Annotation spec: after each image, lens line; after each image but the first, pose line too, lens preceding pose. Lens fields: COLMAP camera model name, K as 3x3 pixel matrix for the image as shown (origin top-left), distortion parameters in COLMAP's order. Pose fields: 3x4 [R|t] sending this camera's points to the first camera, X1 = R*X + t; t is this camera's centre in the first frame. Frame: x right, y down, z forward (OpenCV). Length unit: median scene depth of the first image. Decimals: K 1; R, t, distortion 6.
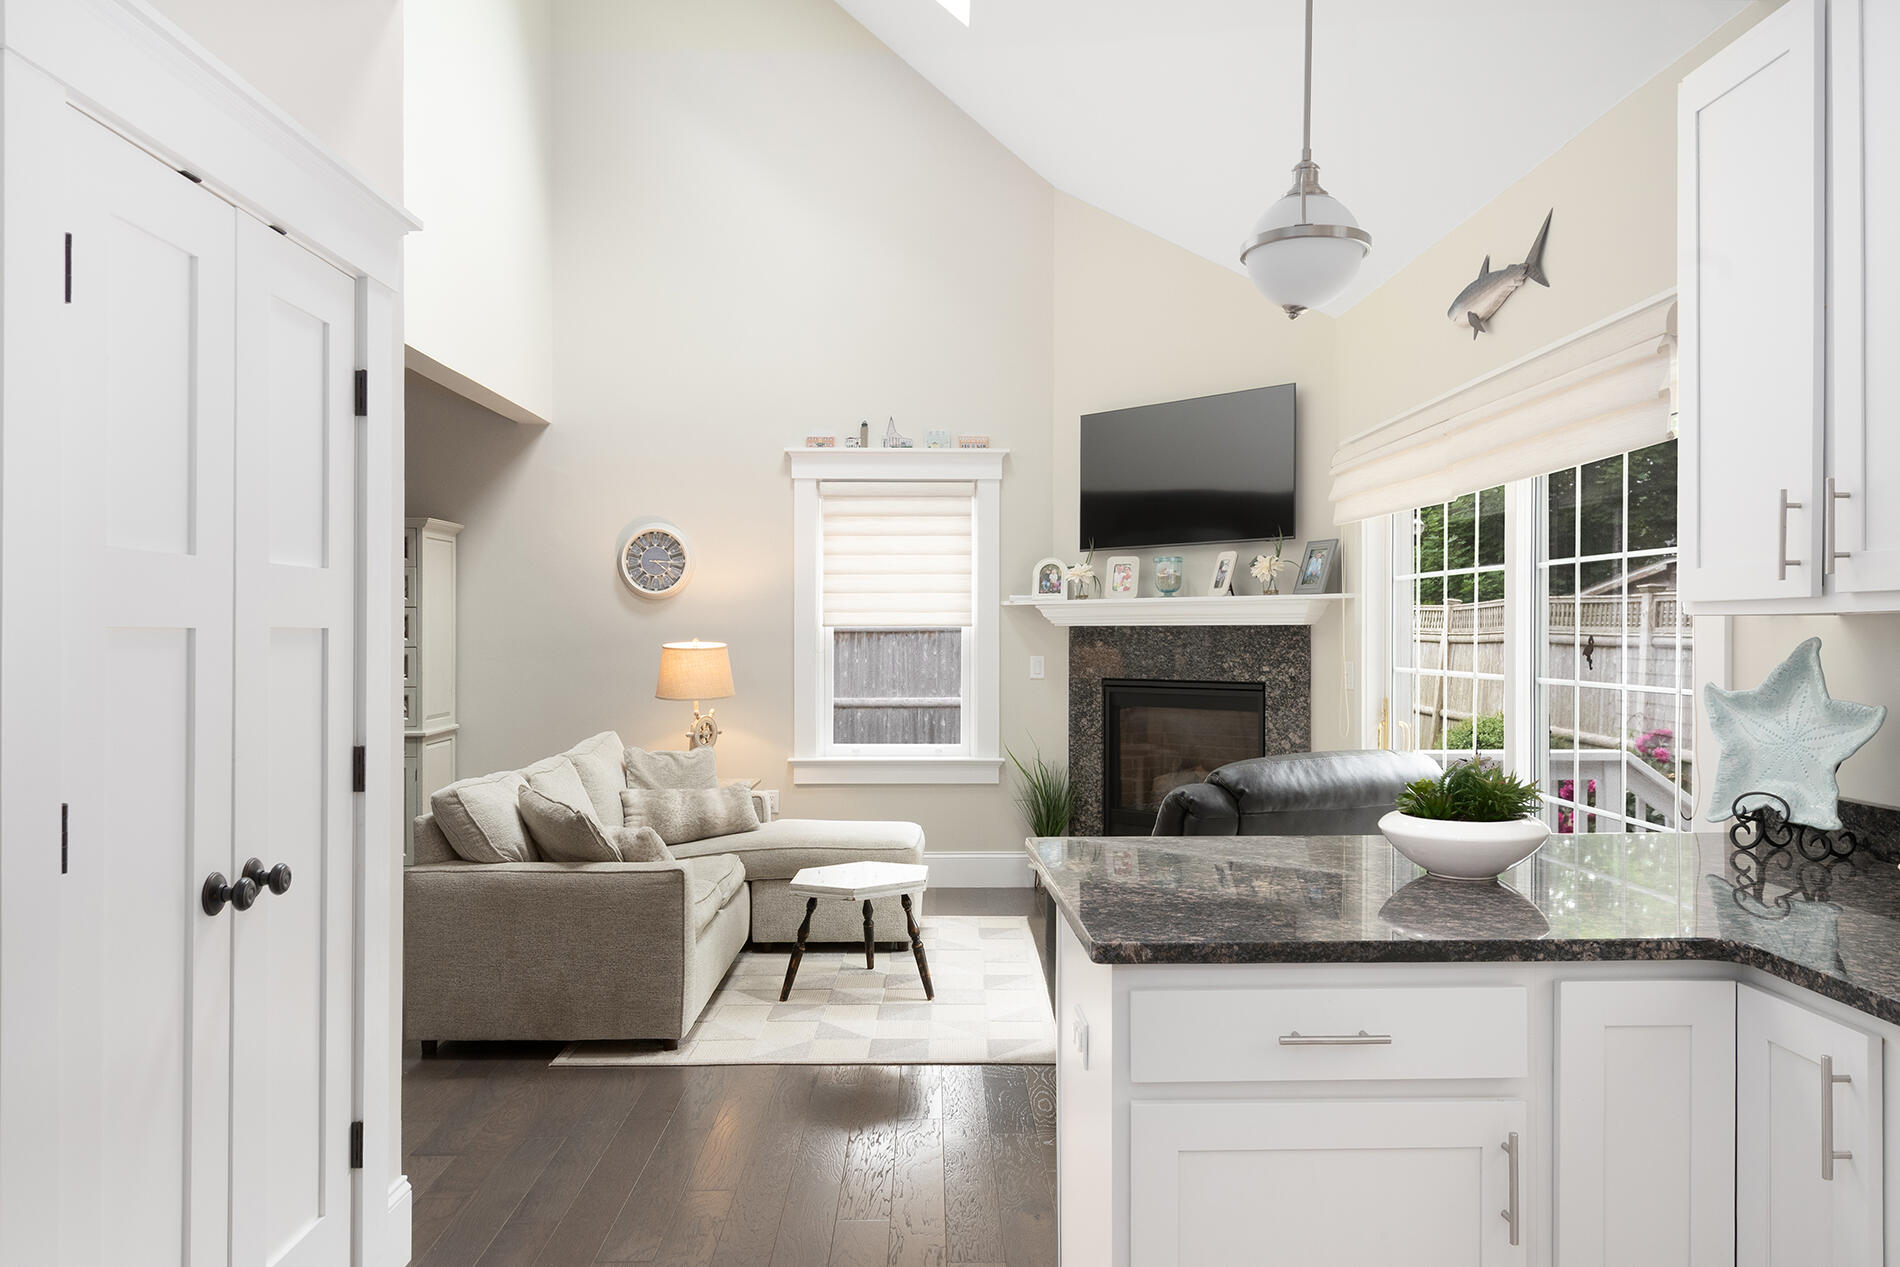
lens RADIAL K [[1317.6, 0, 950.0], [0, 1317.6, 633.5], [0, 0, 1]] dist [0.000384, -0.000082]
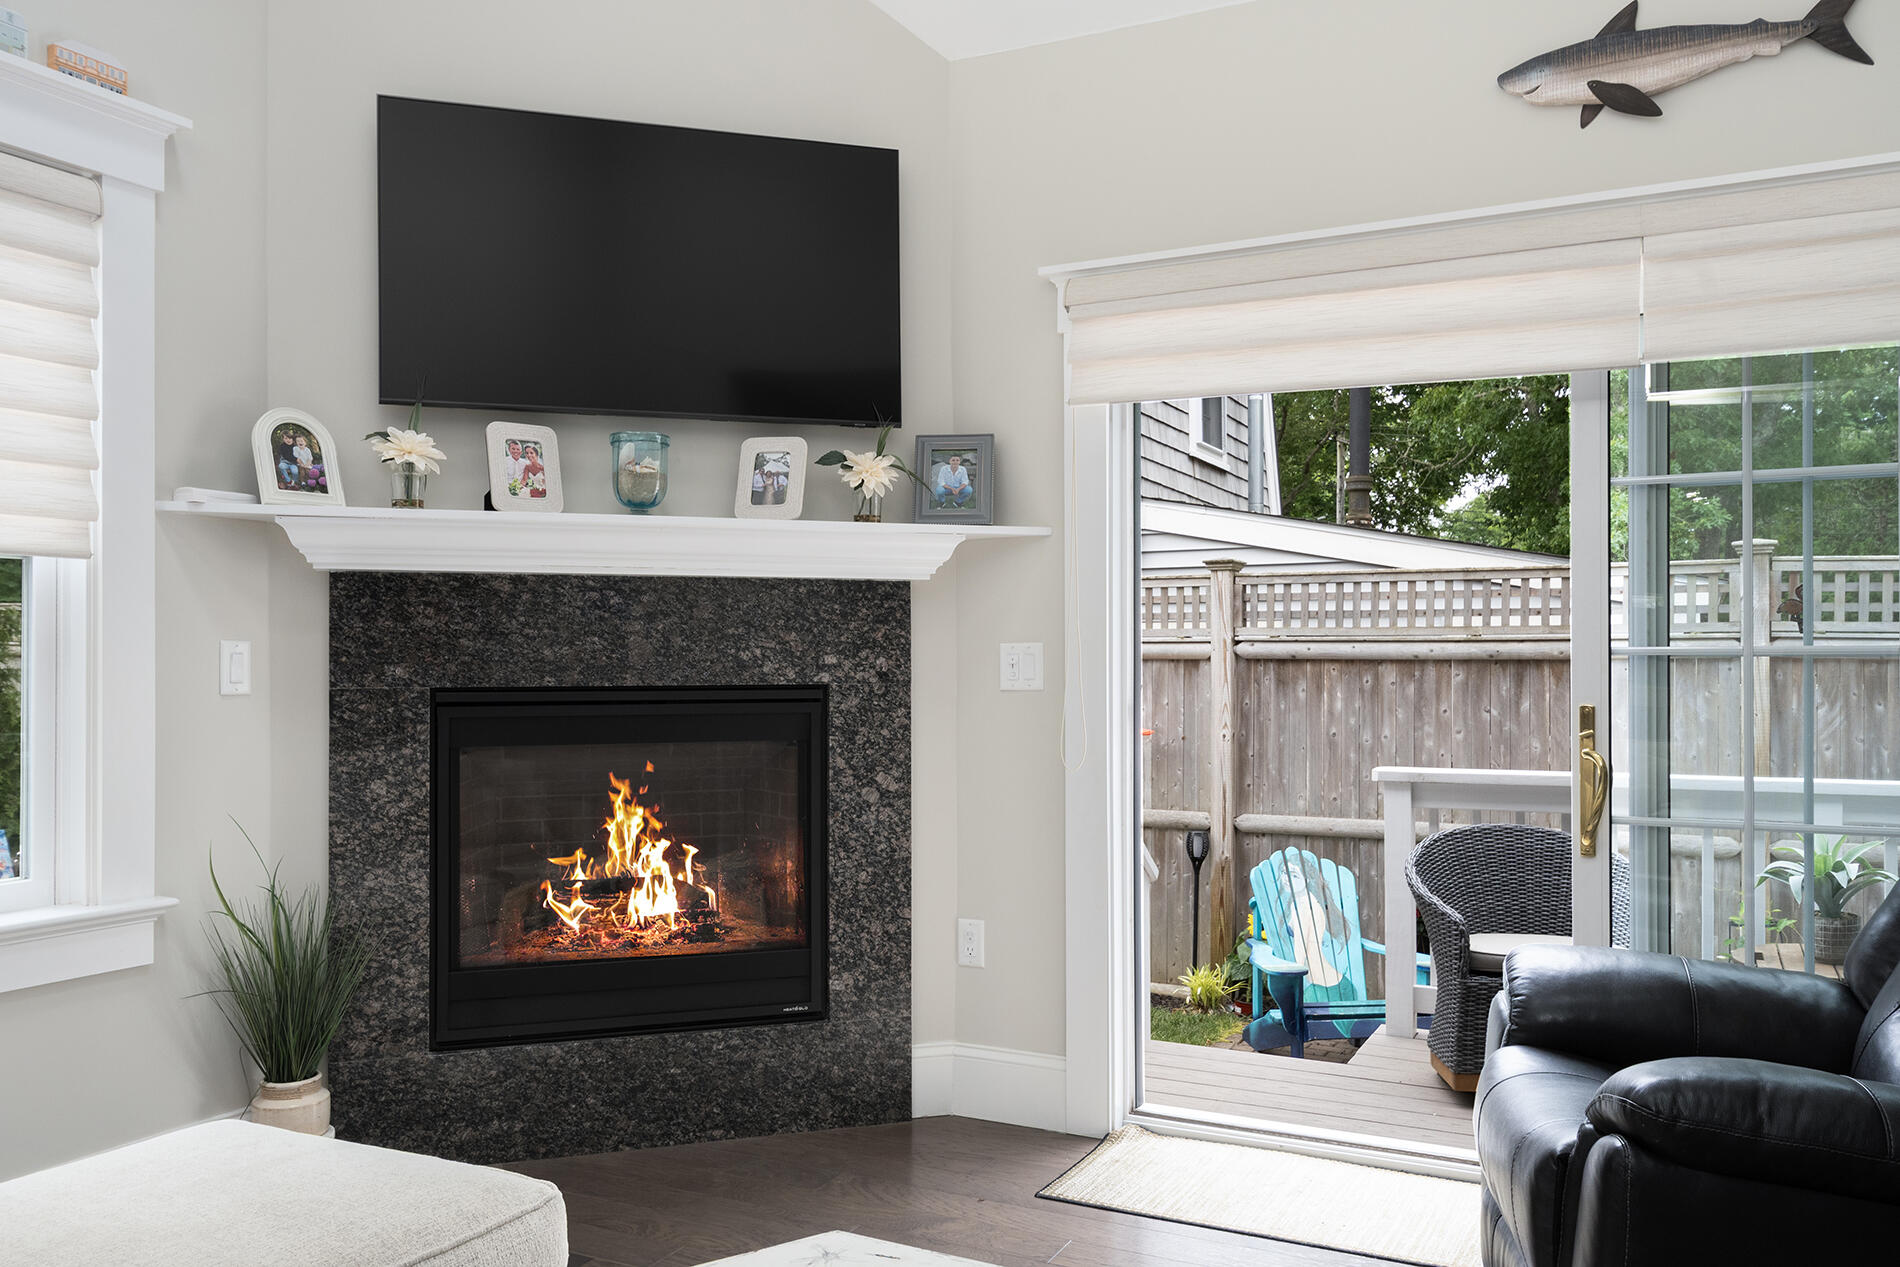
lens RADIAL K [[1462.7, 0, 948.7], [0, 1462.7, 644.4], [0, 0, 1]] dist [0.006785, -0.001111]
pose [[0.470372, 0.005546, 0.882451, -0.251468], [-0.001006, 0.999983, -0.005748, 0.022095], [-0.882468, 0.001816, 0.470369, 0.621315]]
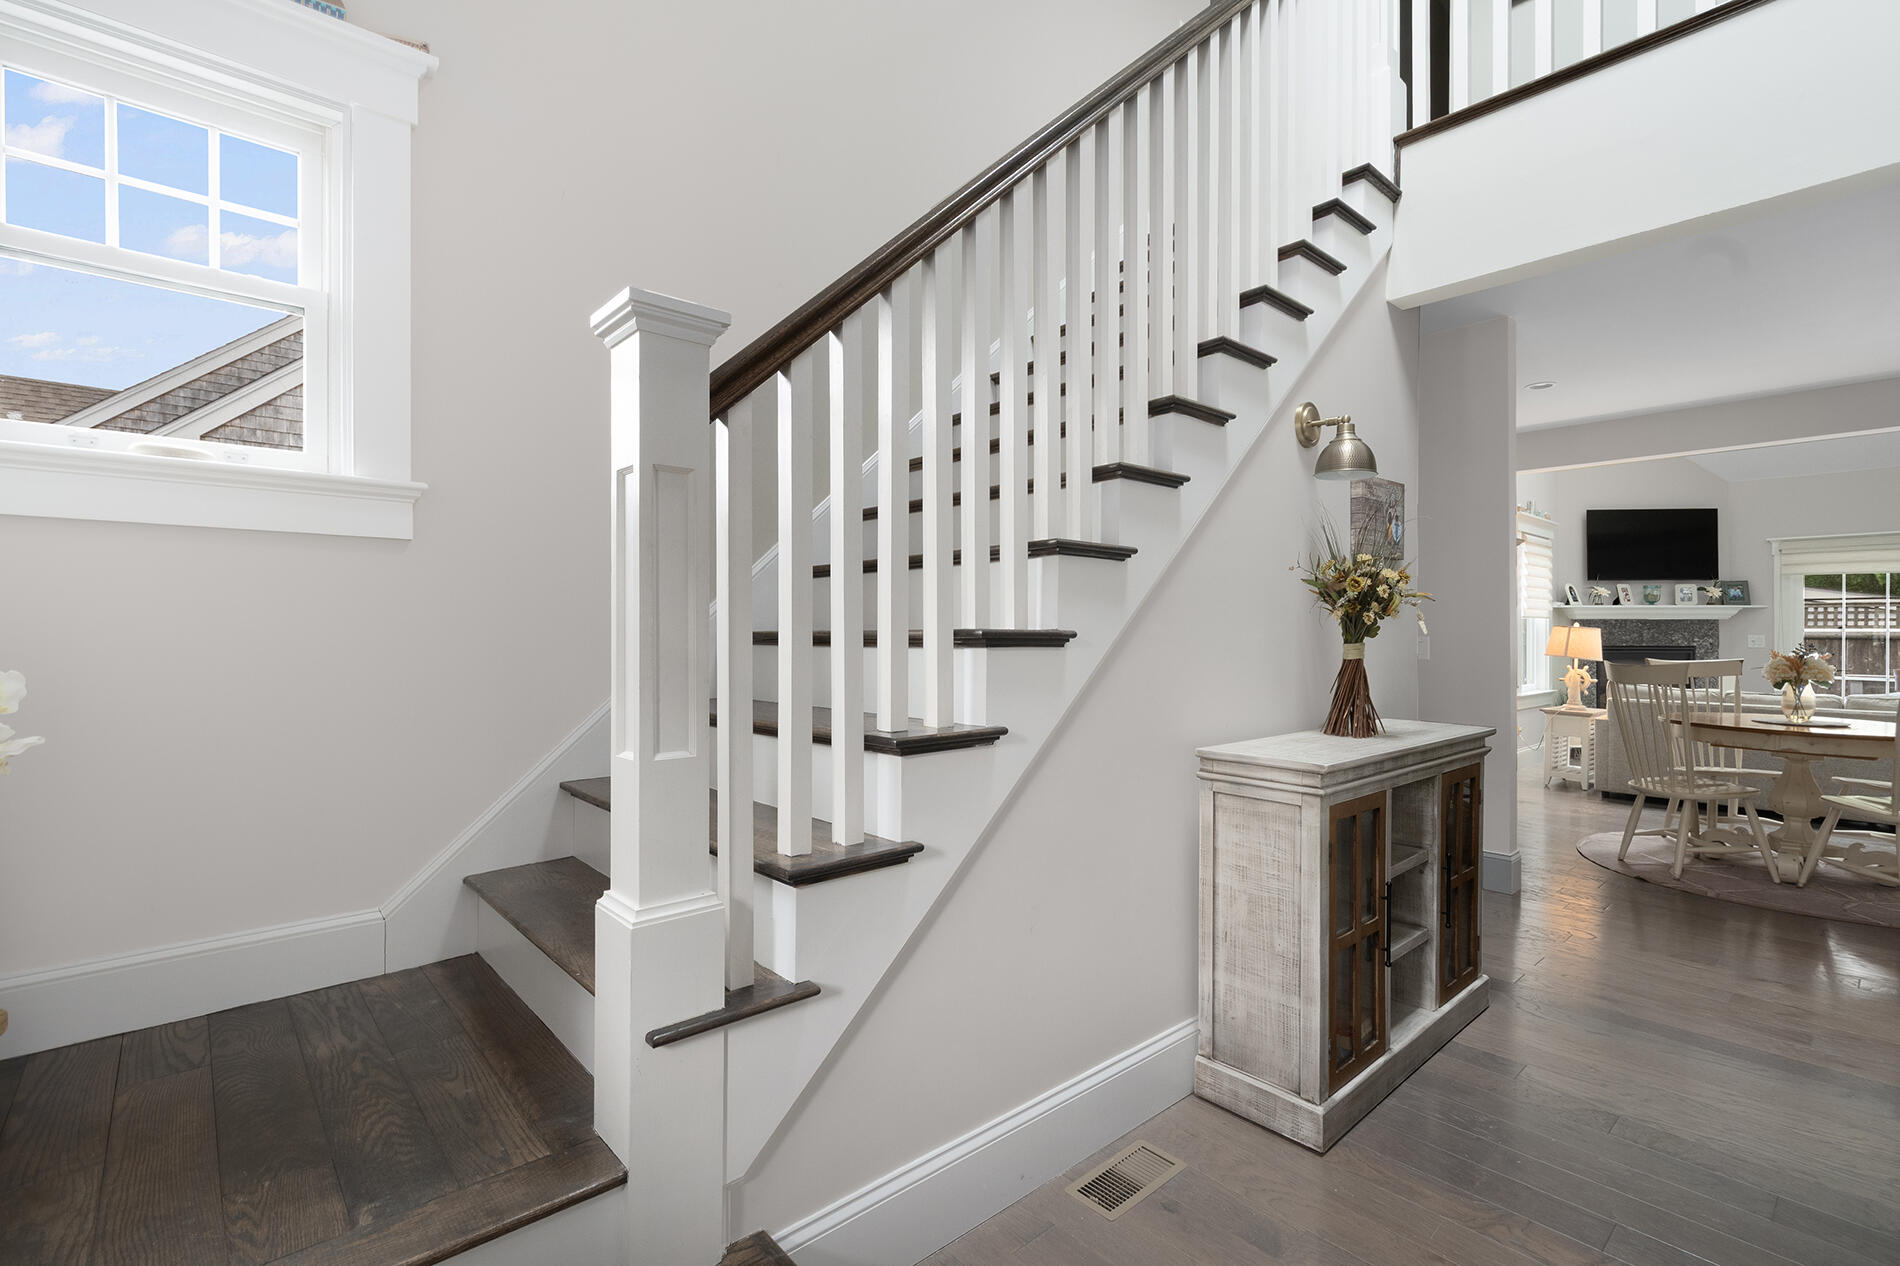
lens RADIAL K [[862.9, 0, 950.0], [0, 862.9, 633.0], [0, 0, 1]] dist [-0.001379, -0.000359]
pose [[0.757420, -0.004713, 0.652911, -1.466483], [-0.002785, 0.999942, 0.010449, 0.004221], [-0.652922, -0.009733, 0.757363, 0.677200]]
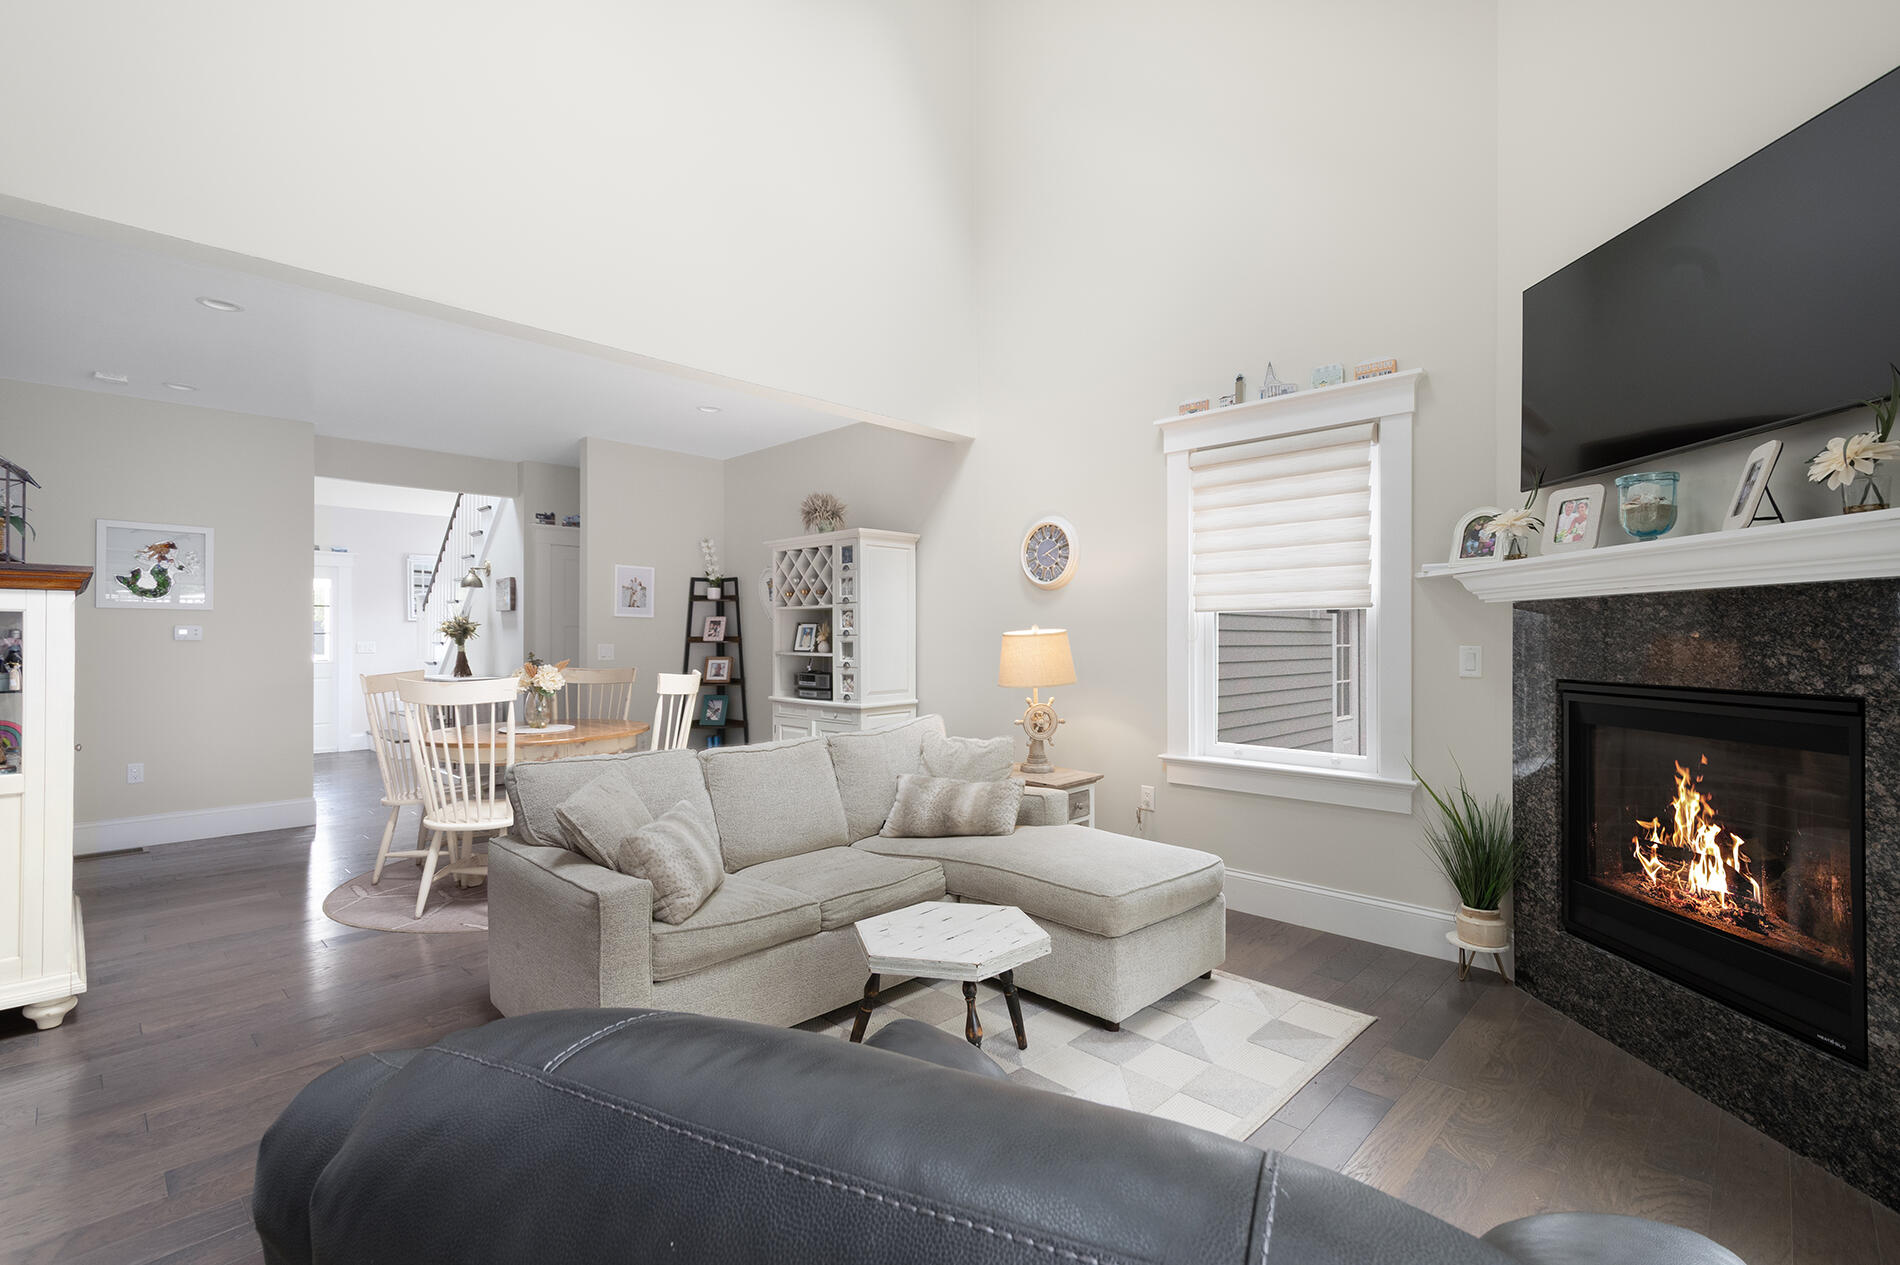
lens RADIAL K [[841.0, 0, 945.3], [0, 841.0, 640.7], [0, 0, 1]] dist [-0.001000, -0.000493]
pose [[0.701569, -0.000157, -0.712601, 0.205306], [0.002346, 0.999995, 0.002090, 0.013409], [0.712598, -0.003138, 0.701566, 0.500498]]
